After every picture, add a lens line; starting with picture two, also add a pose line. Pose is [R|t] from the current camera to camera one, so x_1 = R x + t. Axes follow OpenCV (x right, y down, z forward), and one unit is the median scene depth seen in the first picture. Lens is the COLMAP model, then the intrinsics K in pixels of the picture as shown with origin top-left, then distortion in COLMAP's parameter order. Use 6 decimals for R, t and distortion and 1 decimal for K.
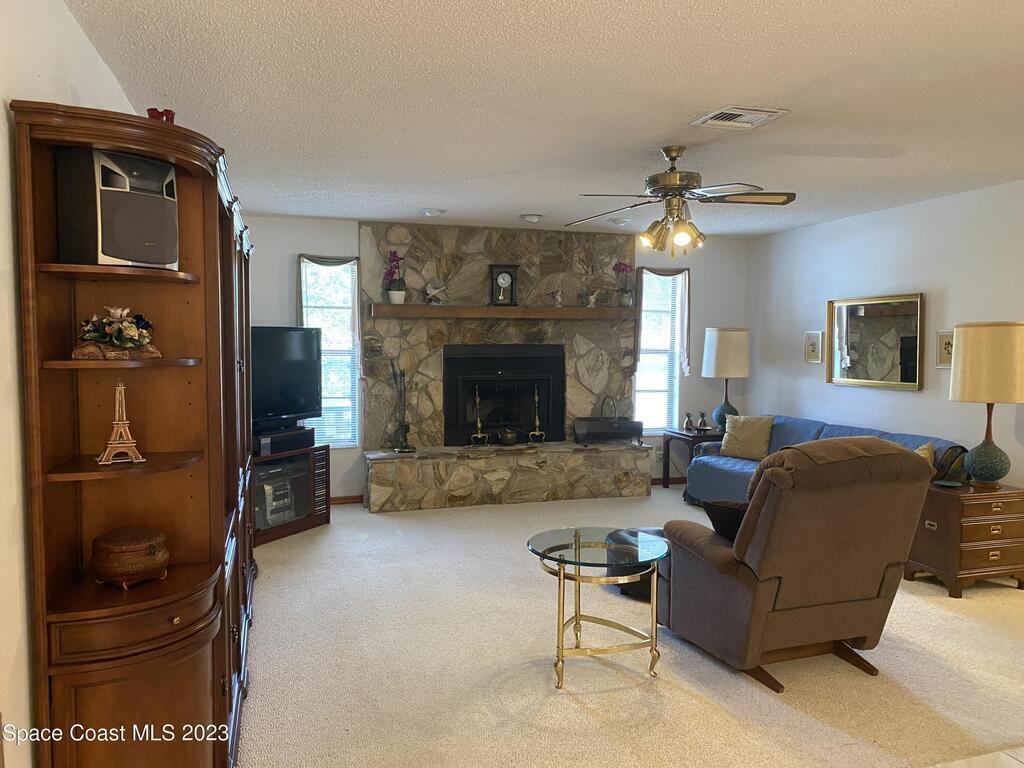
lens RADIAL K [[784.5, 0, 523.2], [0, 784.5, 389.5], [0, 0, 1]] dist [0.034638, -0.031994]
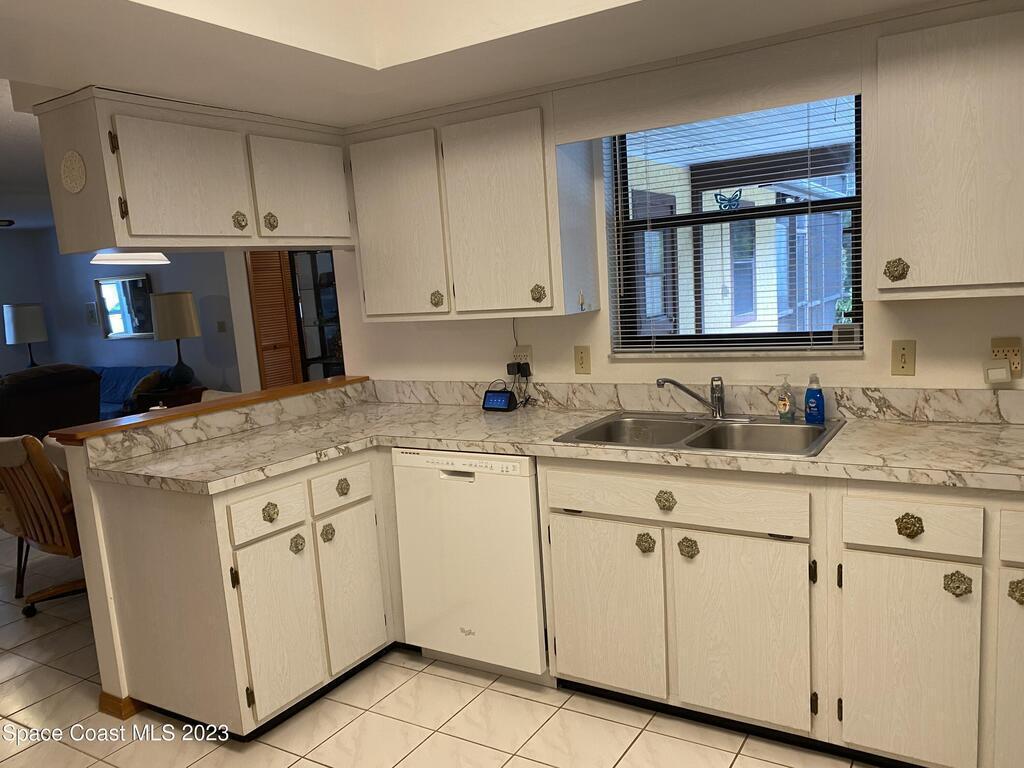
lens RADIAL K [[784.5, 0, 518.3], [0, 784.5, 383.6], [0, 0, 1]] dist [0.034638, -0.031994]
pose [[0.755850, -0.139754, 0.639656, 0.050765], [0.114240, 0.990118, 0.081332, 0.056902], [-0.644702, 0.011600, 0.764346, -0.754912]]
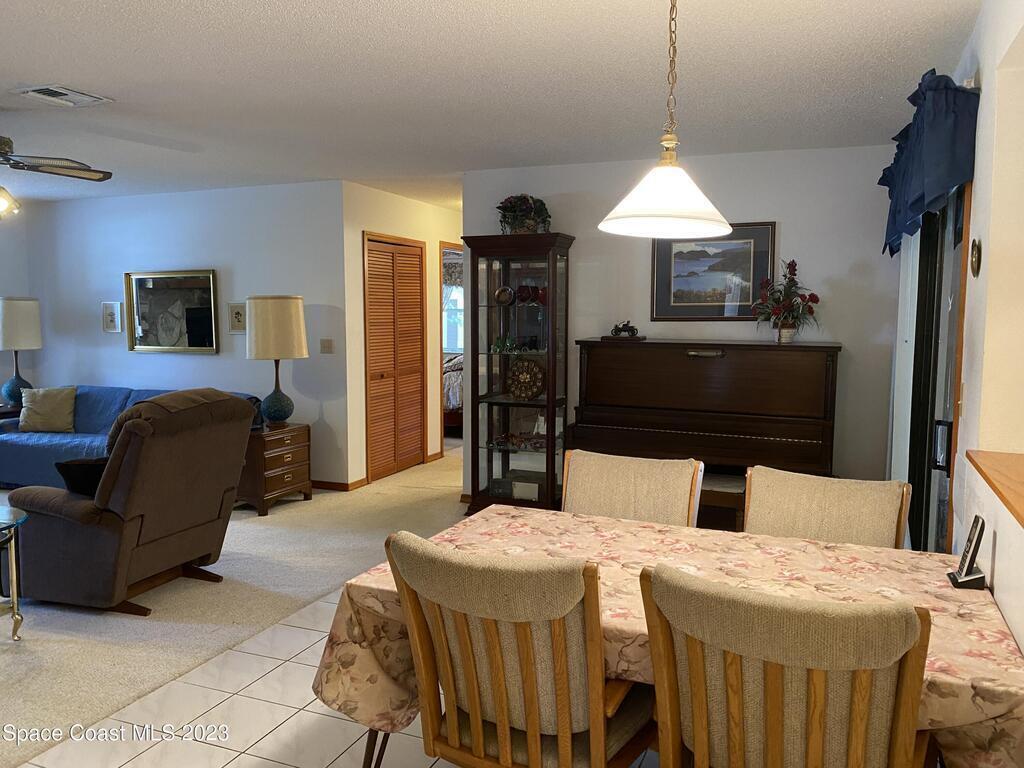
lens RADIAL K [[784.5, 0, 516.6], [0, 784.5, 390.8], [0, 0, 1]] dist [0.034638, -0.031994]
pose [[0.641695, -0.076214, 0.763164, -0.131284], [0.048981, 0.997091, 0.058391, 0.012006], [-0.765394, -0.000089, 0.643562, -0.108654]]
